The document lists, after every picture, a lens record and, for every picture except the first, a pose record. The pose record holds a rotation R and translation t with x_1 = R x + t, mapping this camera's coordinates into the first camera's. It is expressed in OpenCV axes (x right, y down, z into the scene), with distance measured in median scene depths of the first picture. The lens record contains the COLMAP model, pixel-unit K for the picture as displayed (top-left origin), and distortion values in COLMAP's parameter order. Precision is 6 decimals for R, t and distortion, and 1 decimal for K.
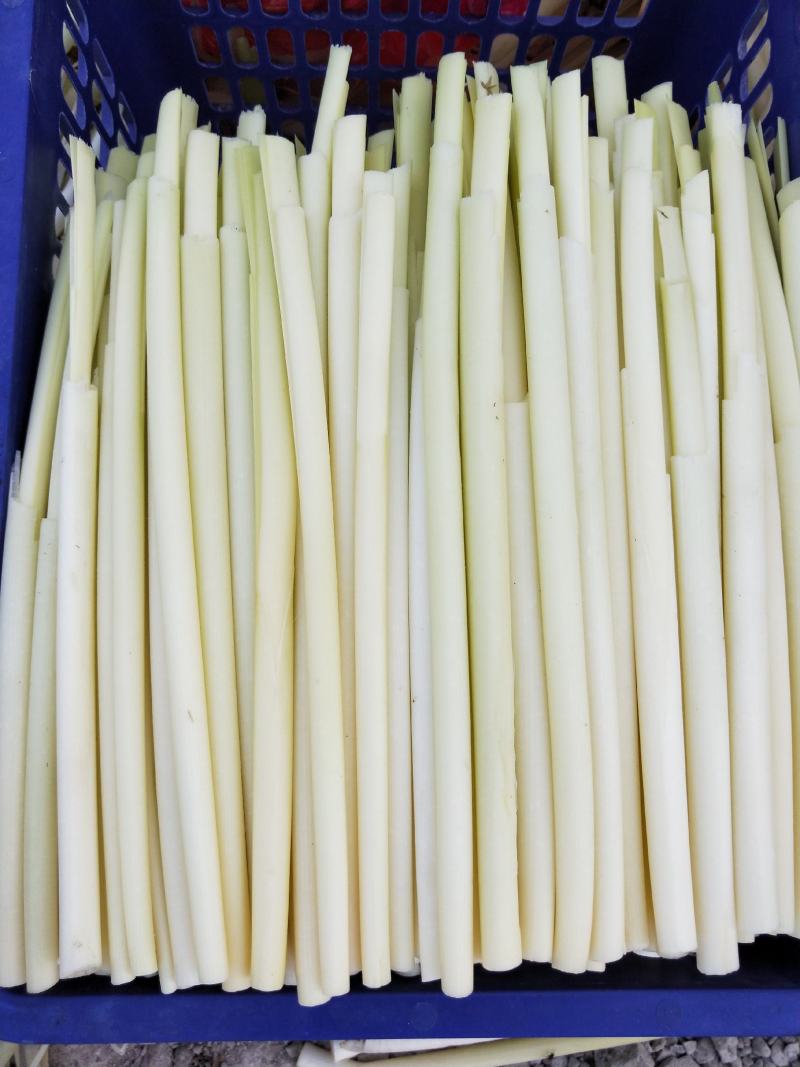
lens RADIAL K [[957.4, 0, 400.0], [0, 957.4, 533.5], [0, 0, 1]] dist [-0.012795, 0.003206]
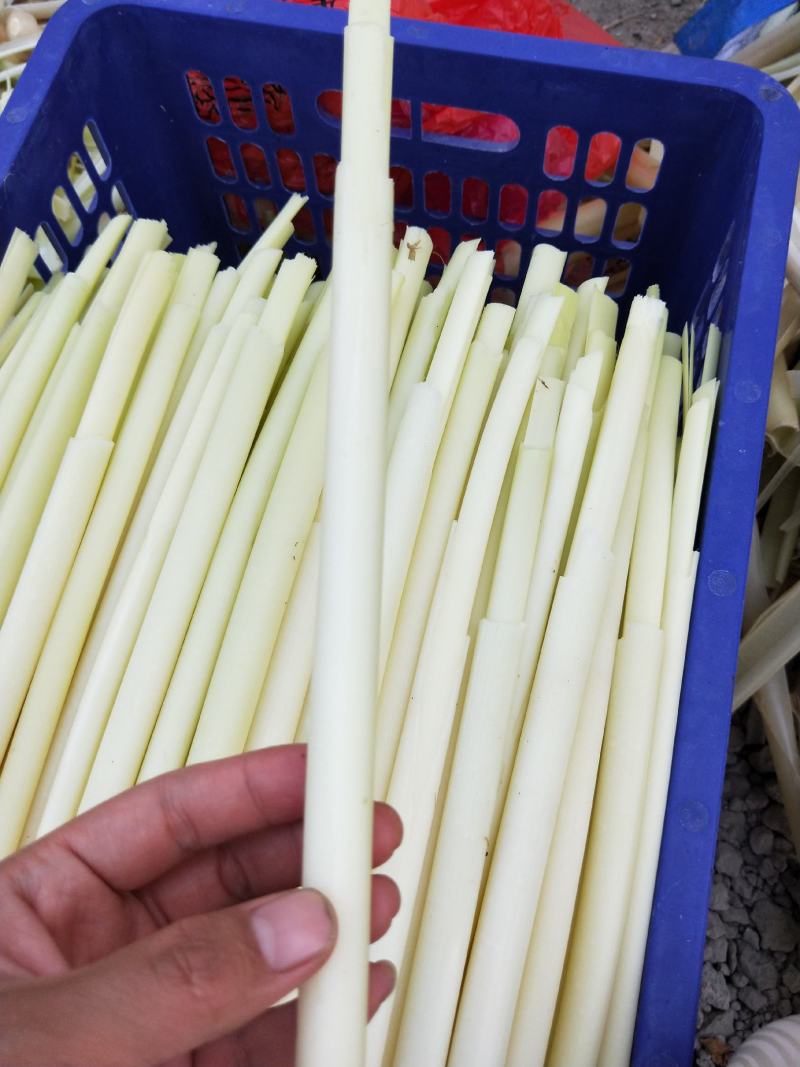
lens RADIAL K [[957.4, 0, 400.0], [0, 957.4, 533.5], [0, 0, 1]] dist [-0.012795, 0.003206]
pose [[0.967076, 0.192124, -0.166890, 0.324428], [-0.227849, 0.945765, -0.231547, 0.057994], [0.113353, 0.261949, 0.958402, 0.114472]]
